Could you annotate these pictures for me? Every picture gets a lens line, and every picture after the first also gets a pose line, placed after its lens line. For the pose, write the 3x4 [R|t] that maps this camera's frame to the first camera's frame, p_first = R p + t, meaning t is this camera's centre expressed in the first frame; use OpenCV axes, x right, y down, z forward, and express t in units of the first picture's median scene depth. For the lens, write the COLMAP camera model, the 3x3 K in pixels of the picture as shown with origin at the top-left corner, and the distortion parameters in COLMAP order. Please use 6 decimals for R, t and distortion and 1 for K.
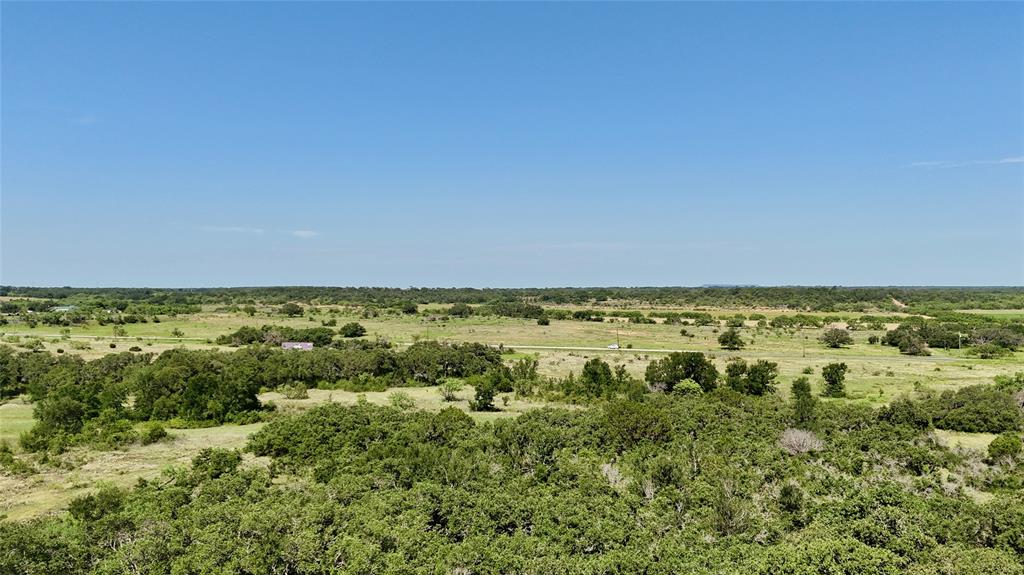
lens RADIAL K [[743.1, 0, 508.6], [0, 743.1, 287.8], [0, 0, 1]] dist [0.055331, -0.048420]
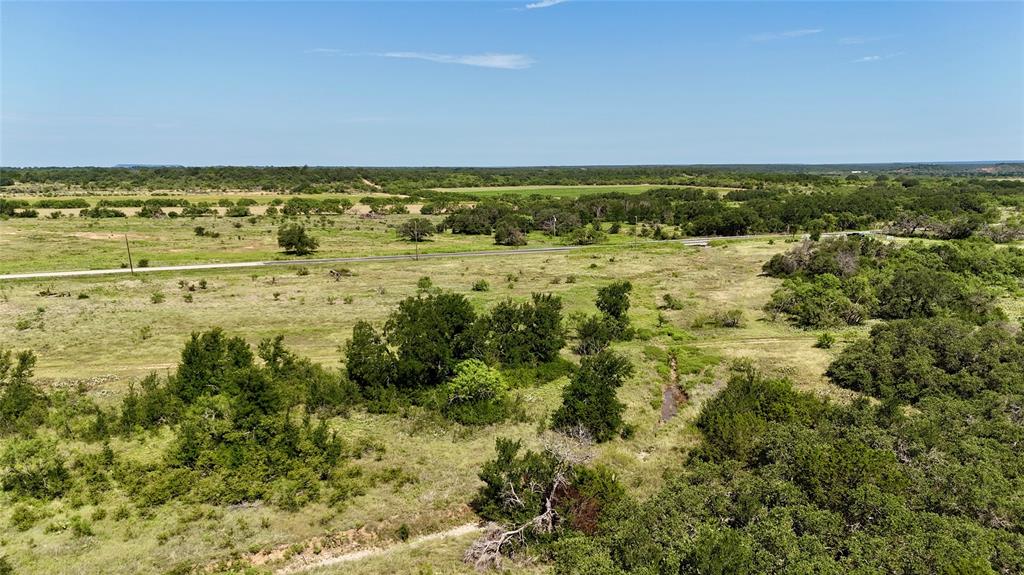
lens RADIAL K [[743.1, 0, 512.0], [0, 743.1, 286.0], [0, 0, 1]] dist [0.055331, -0.048420]
pose [[0.742801, -0.108045, 0.660736, -0.010849], [0.004168, 0.987620, 0.156812, 0.002023], [-0.669499, -0.113726, 0.734056, 0.206356]]
